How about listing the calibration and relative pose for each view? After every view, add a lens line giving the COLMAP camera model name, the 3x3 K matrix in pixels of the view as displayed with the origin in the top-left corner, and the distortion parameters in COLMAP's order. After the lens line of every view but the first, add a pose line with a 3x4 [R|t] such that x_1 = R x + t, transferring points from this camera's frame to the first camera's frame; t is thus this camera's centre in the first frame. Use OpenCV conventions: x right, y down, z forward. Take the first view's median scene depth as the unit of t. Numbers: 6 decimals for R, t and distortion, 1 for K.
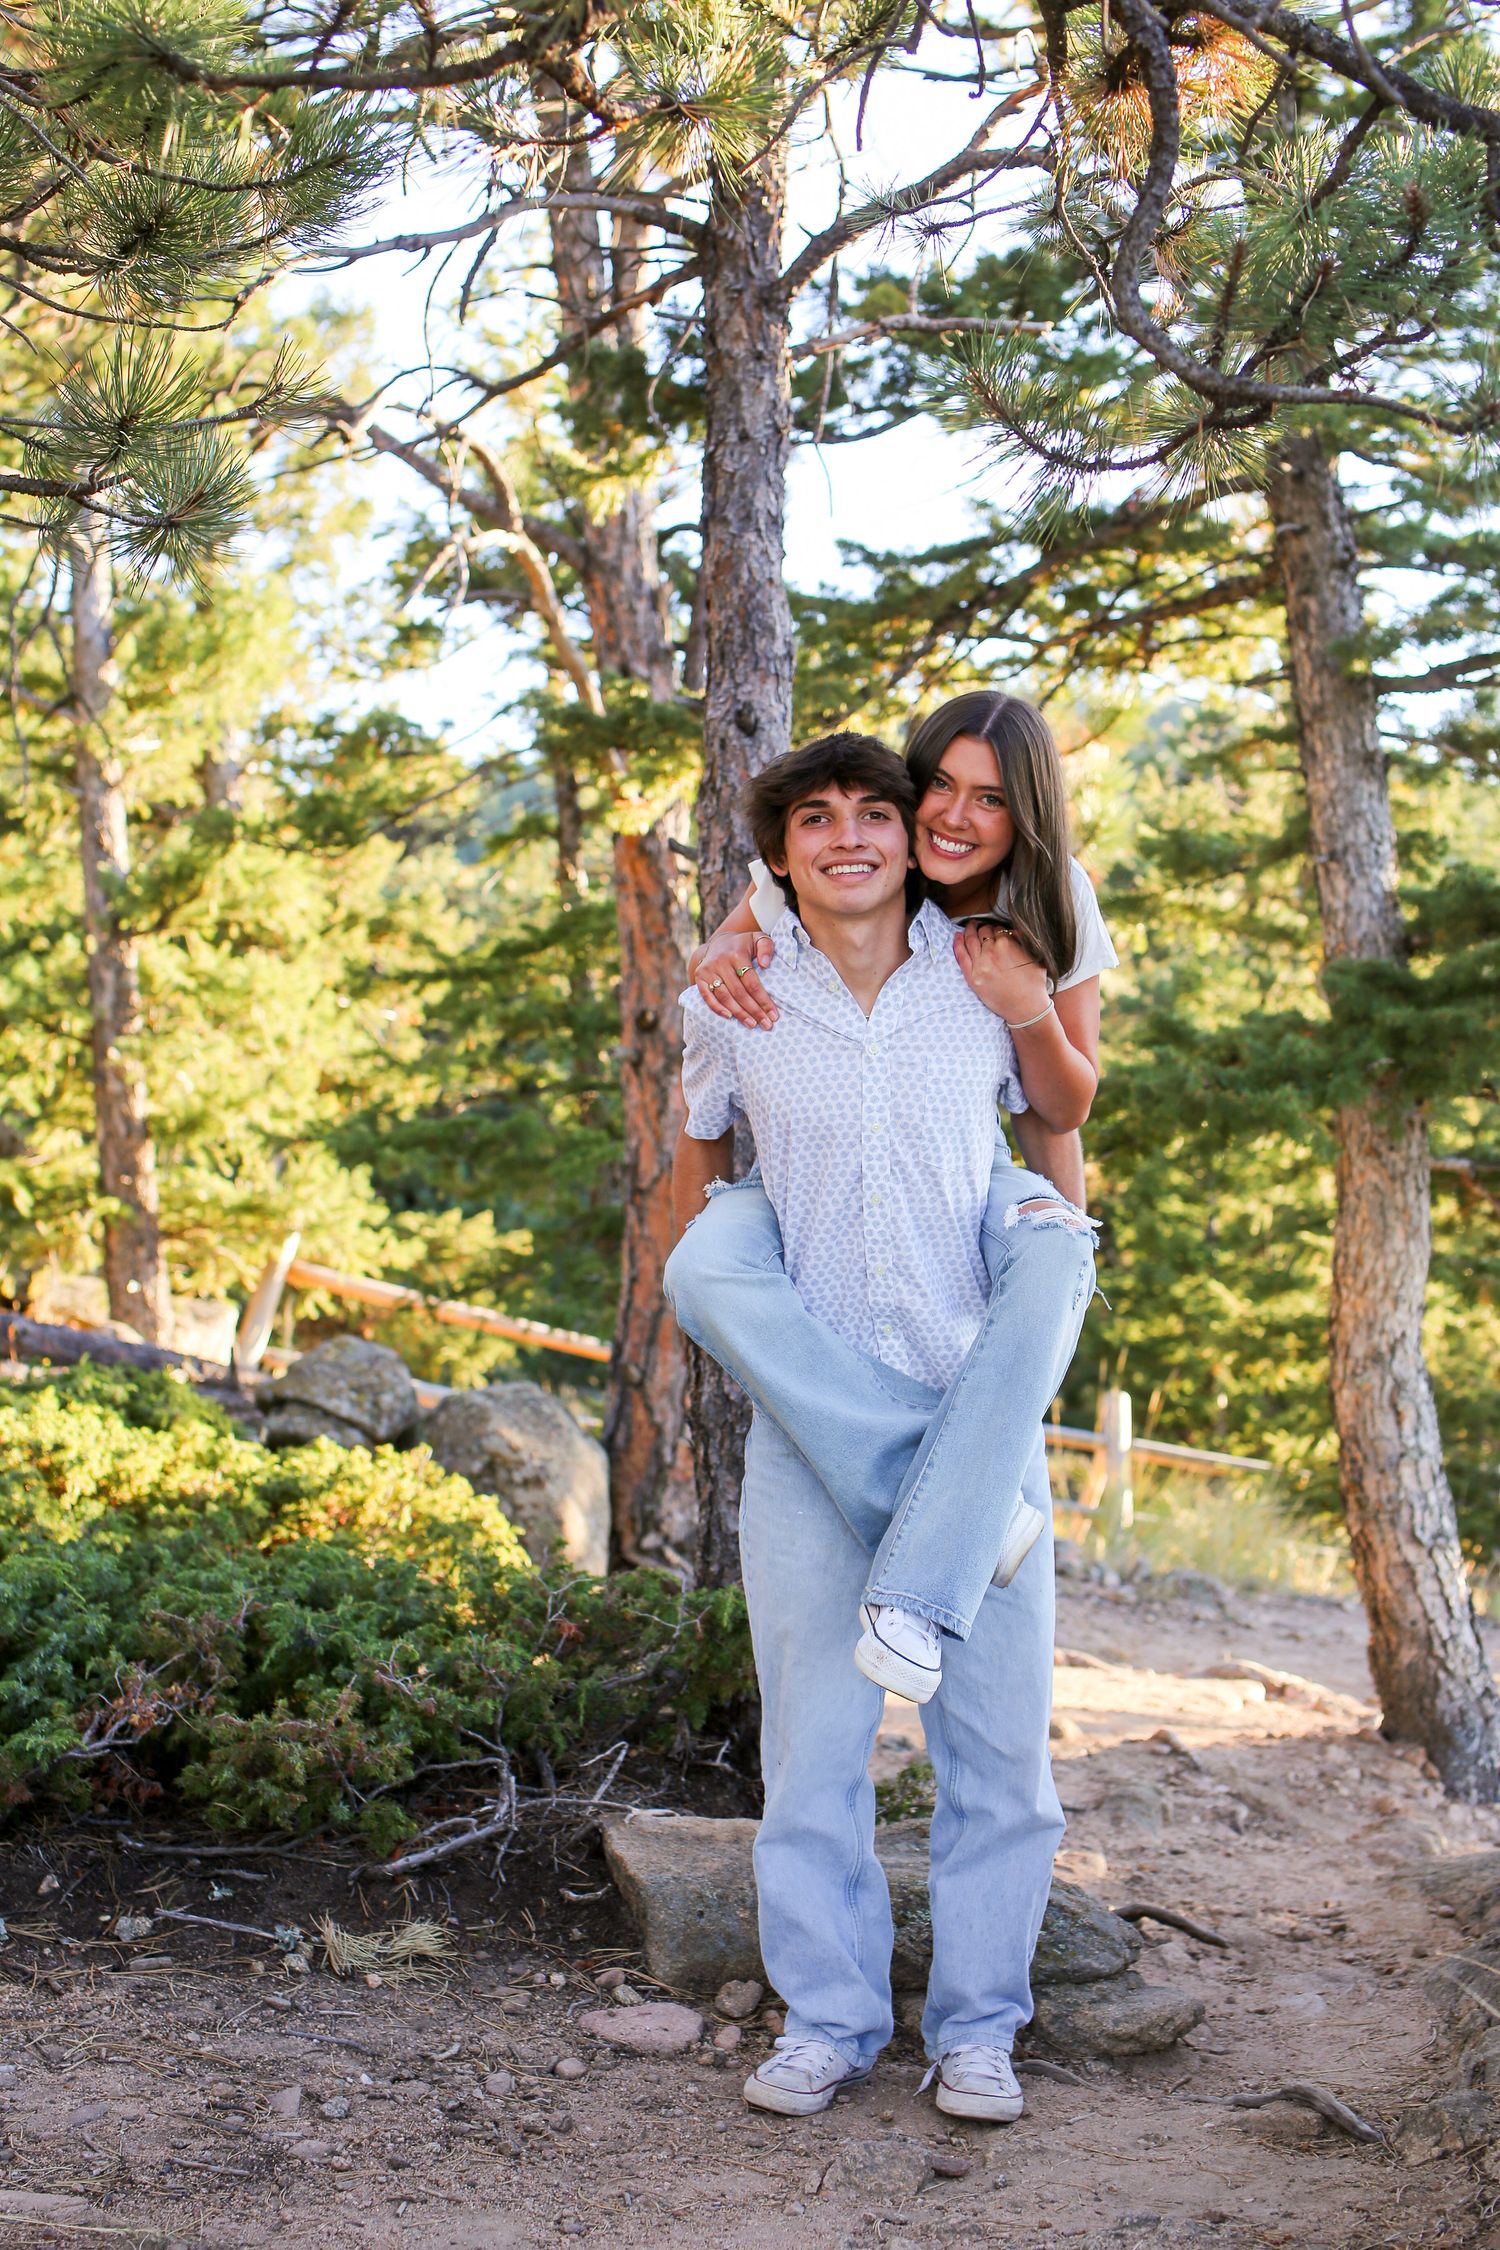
lens RADIAL K [[2832.6, 0, 854.6], [0, 2832.6, 1112.3], [0, 0, 1]] dist [0.018975, 0.050501]
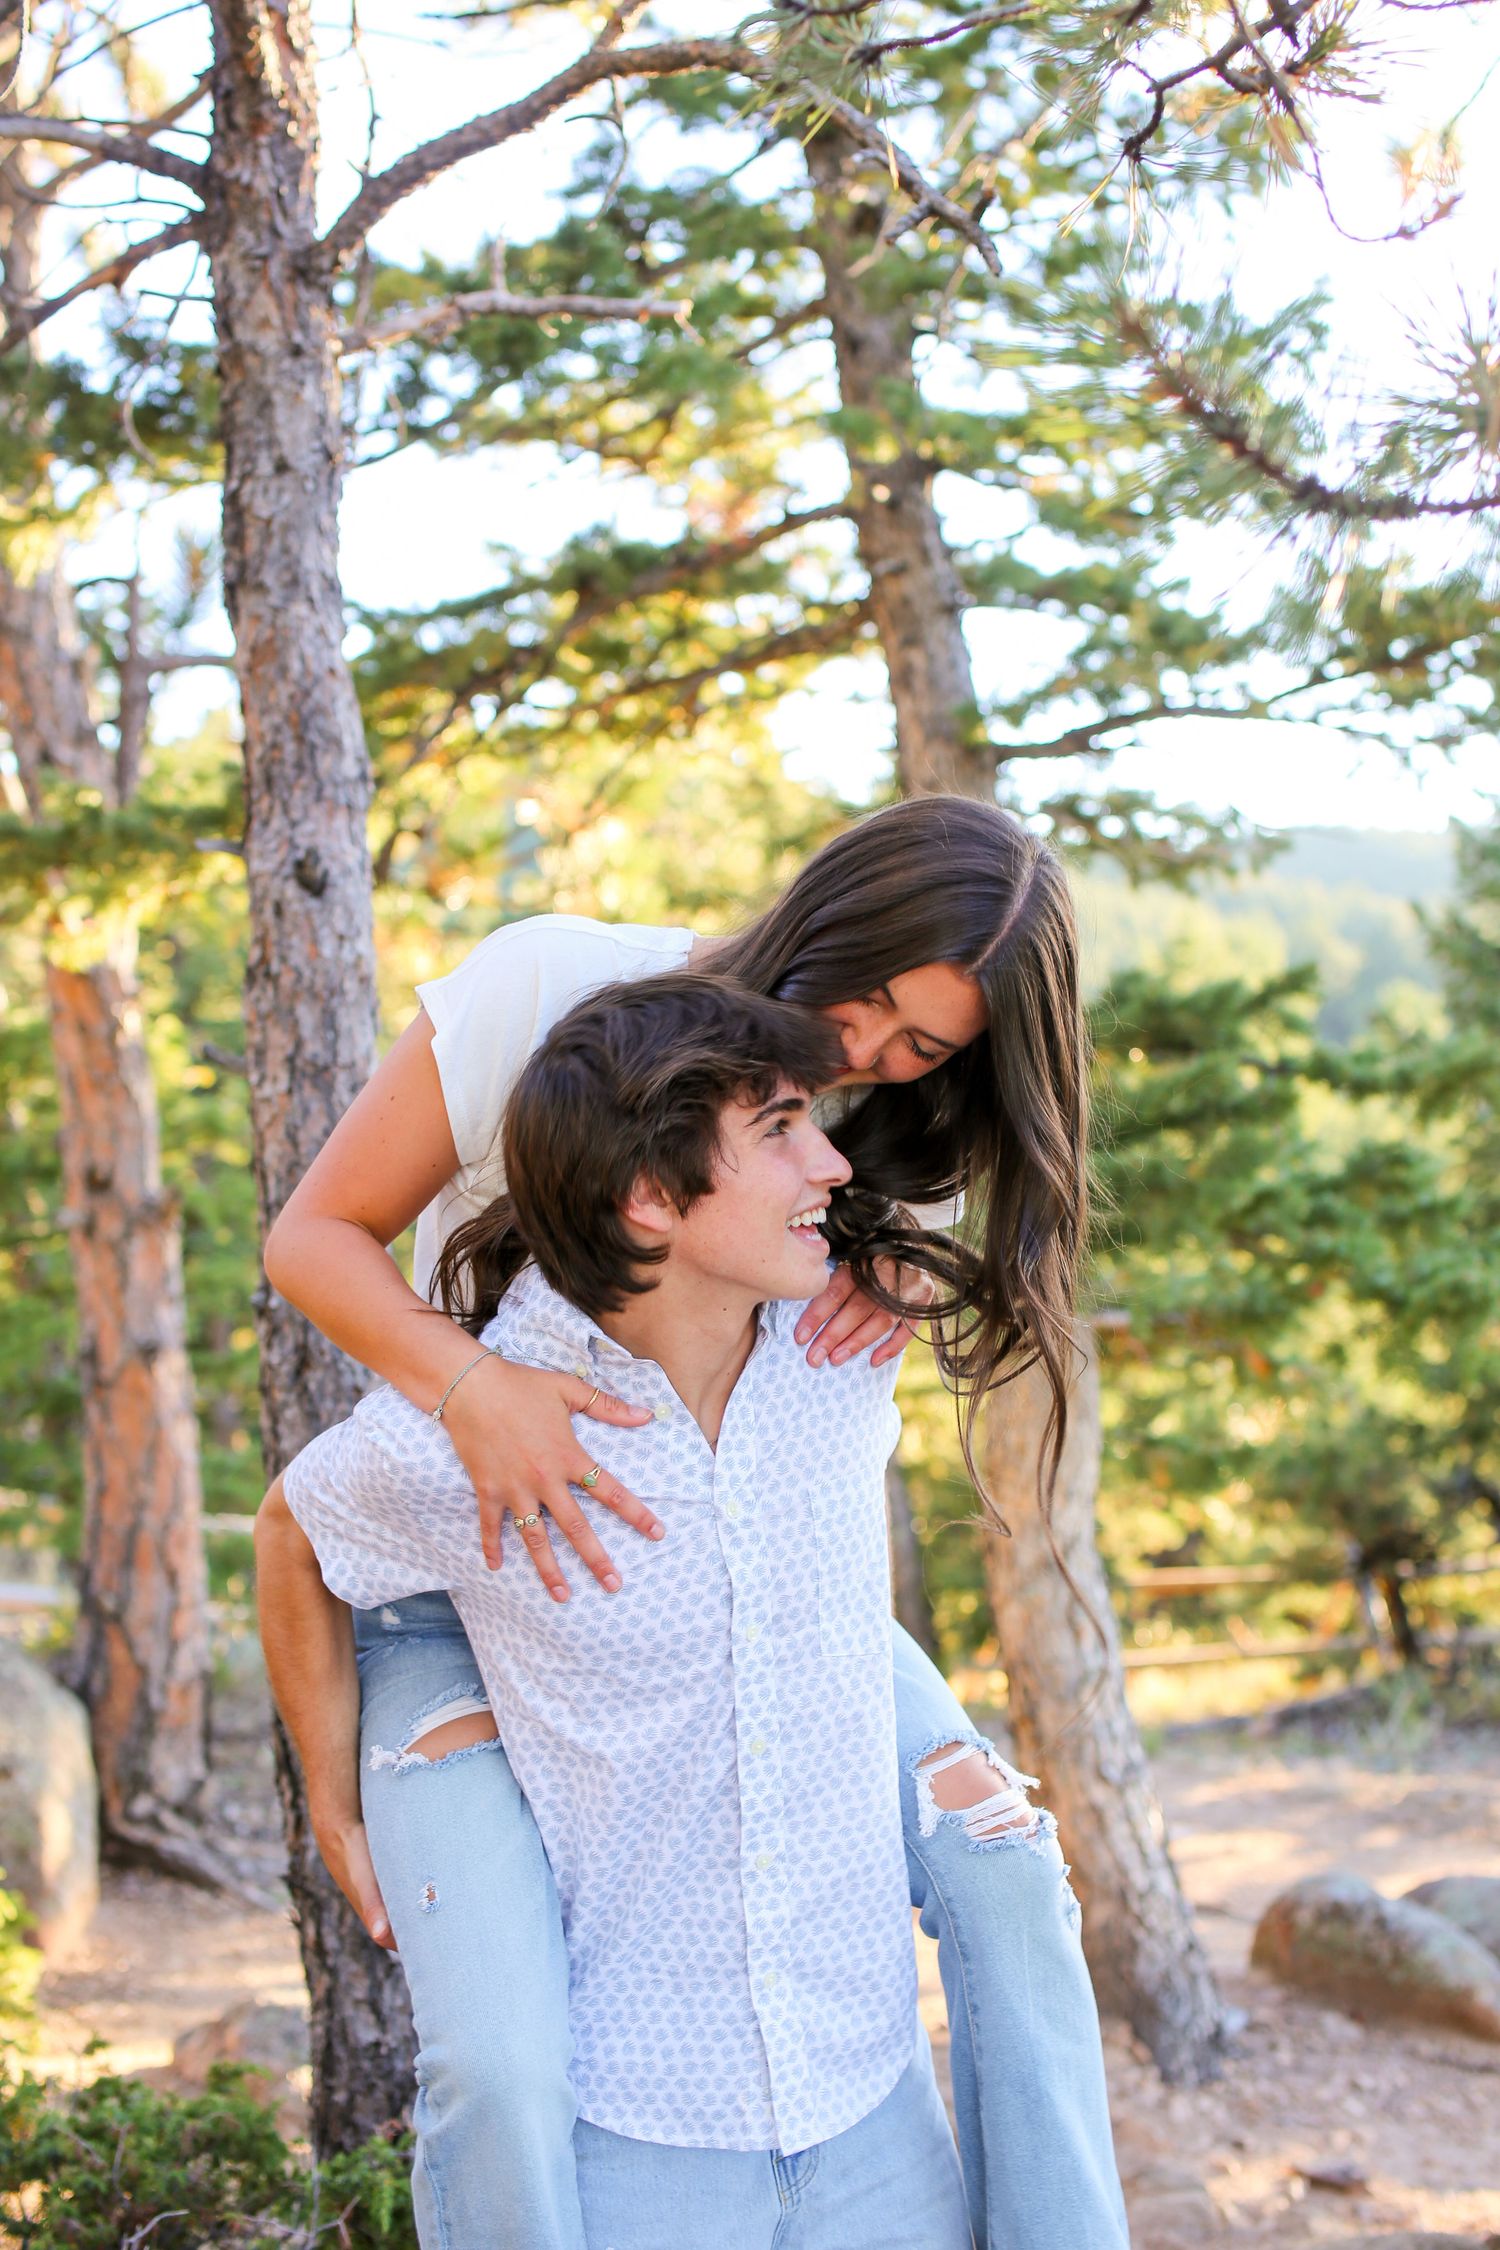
lens RADIAL K [[2877.5, 0, 756.3], [0, 2877.5, 1160.2], [0, 0, 1]] dist [-0.013408, 0.010936]
pose [[0.983487, -0.060795, 0.170461, -0.036393], [0.060220, 0.998149, 0.008546, -0.044695], [-0.170665, 0.001860, 0.985327, 0.189605]]
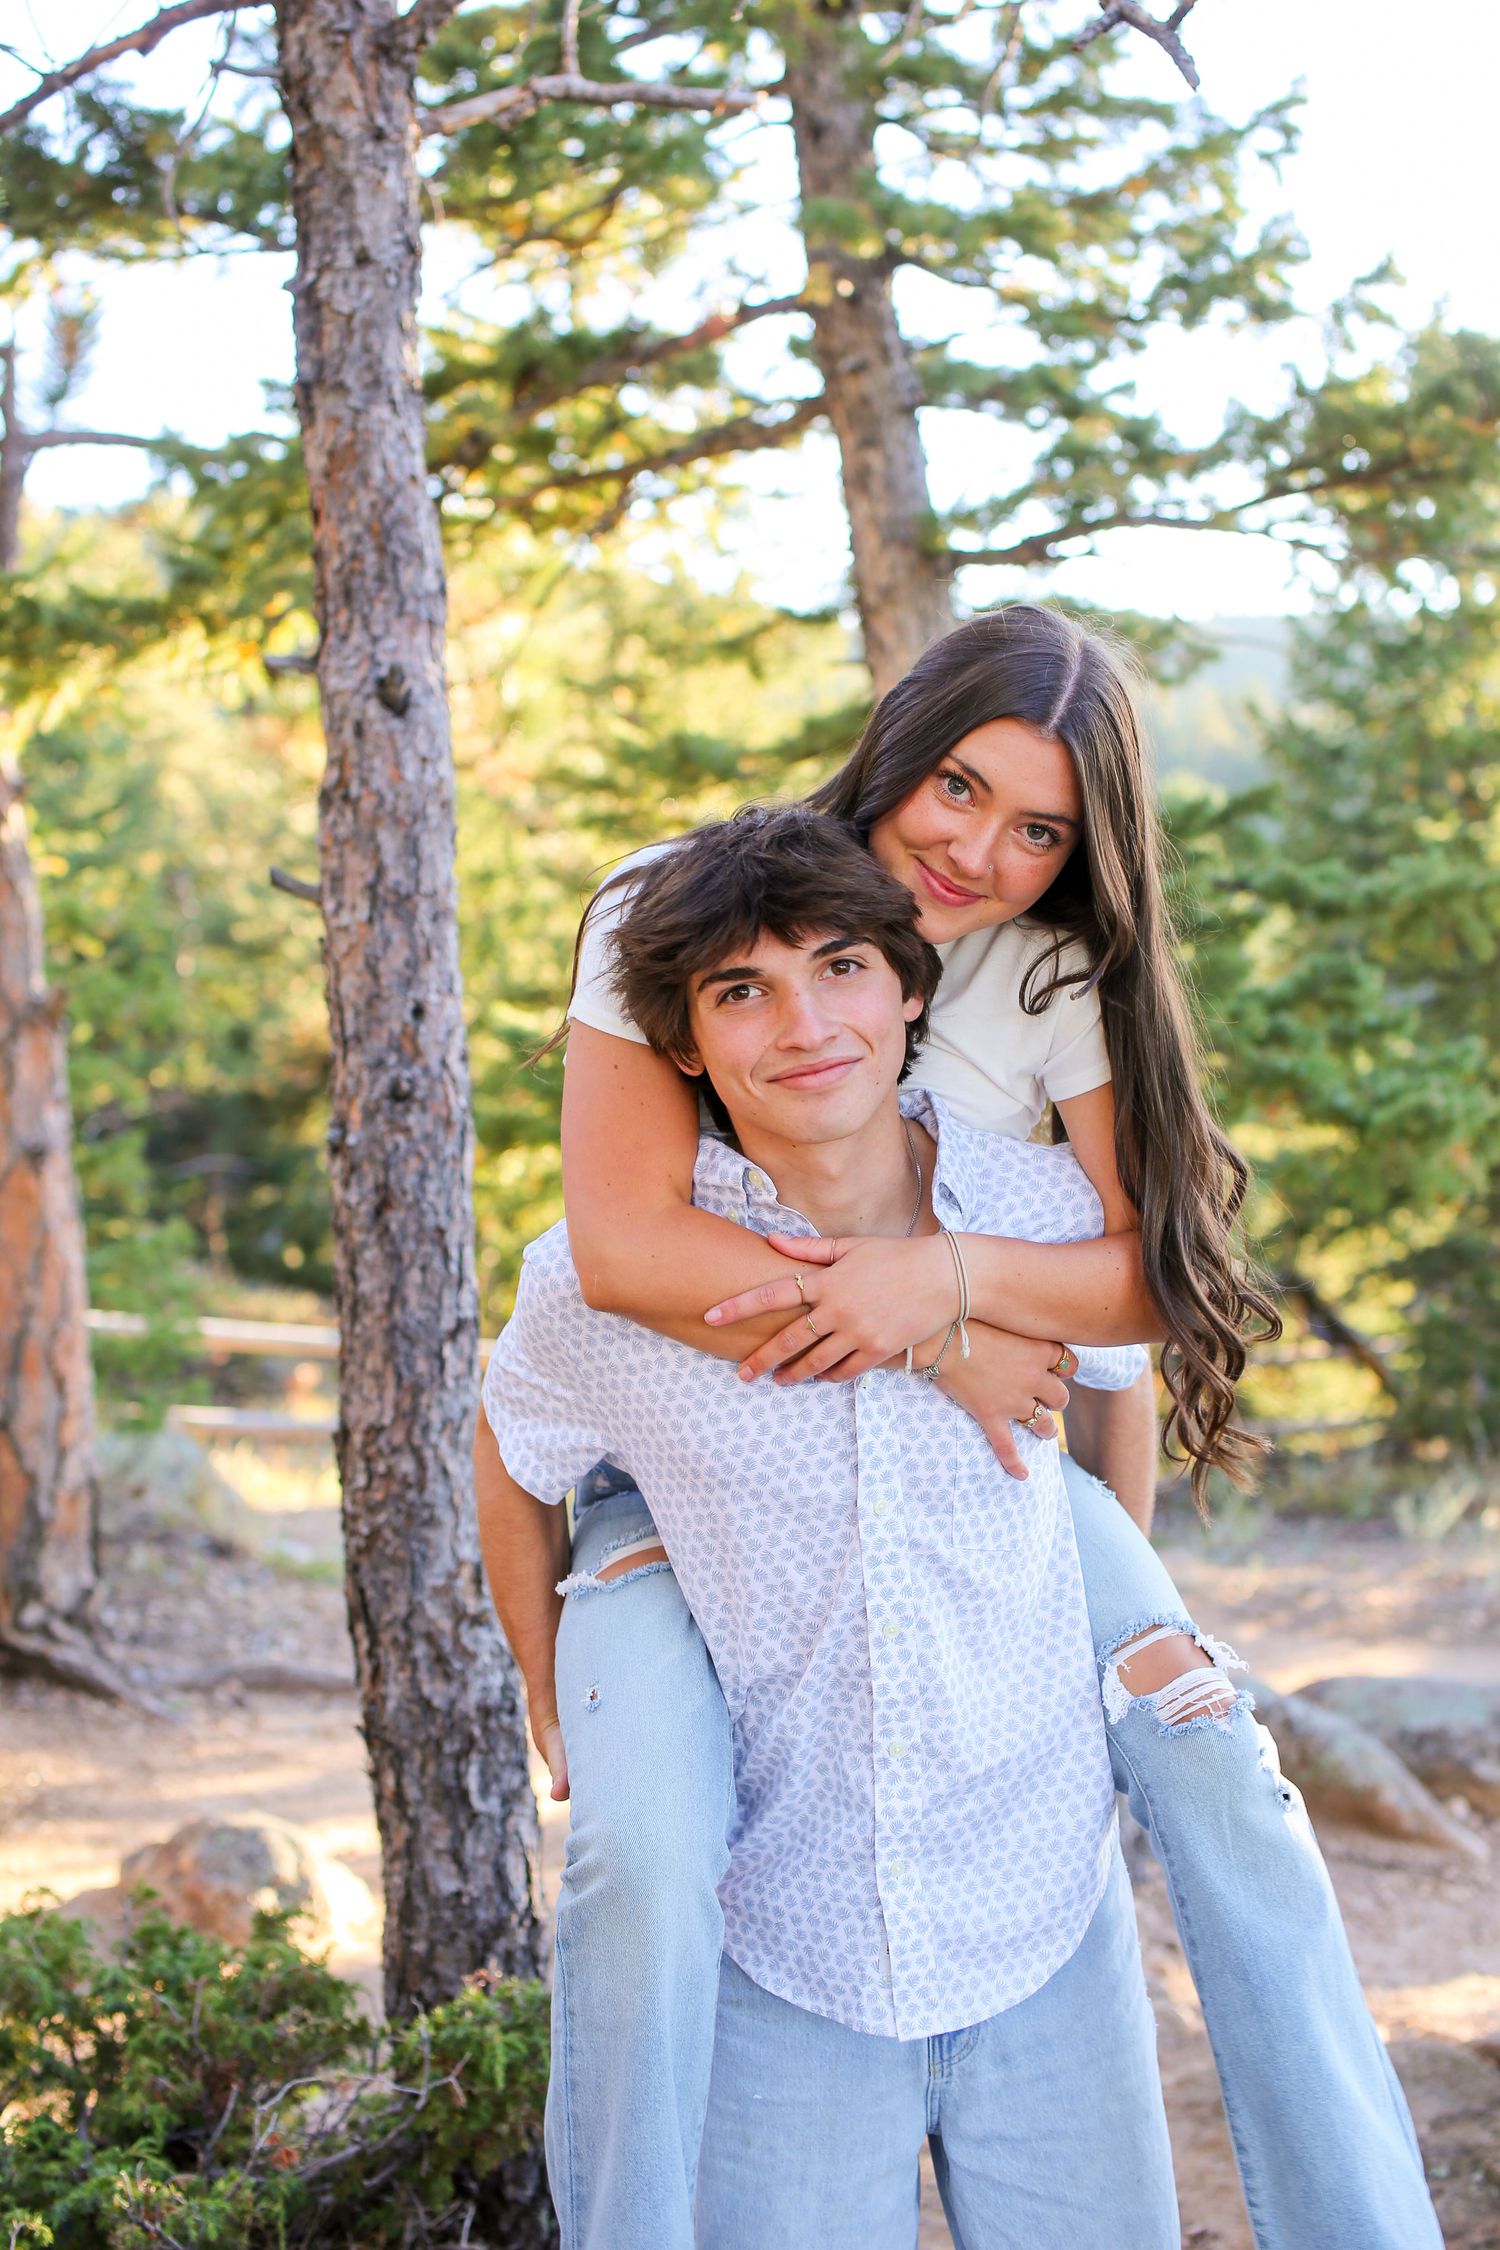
lens RADIAL K [[2874.8, 0, 750.0], [0, 2874.8, 1125.0], [0, 0, 1]] dist [-0.013875, 0.017245]
pose [[0.968311, -0.065077, 0.241120, -0.083103], [0.048148, 0.995986, 0.075455, -0.055563], [-0.245062, -0.061454, 0.967558, 0.212684]]
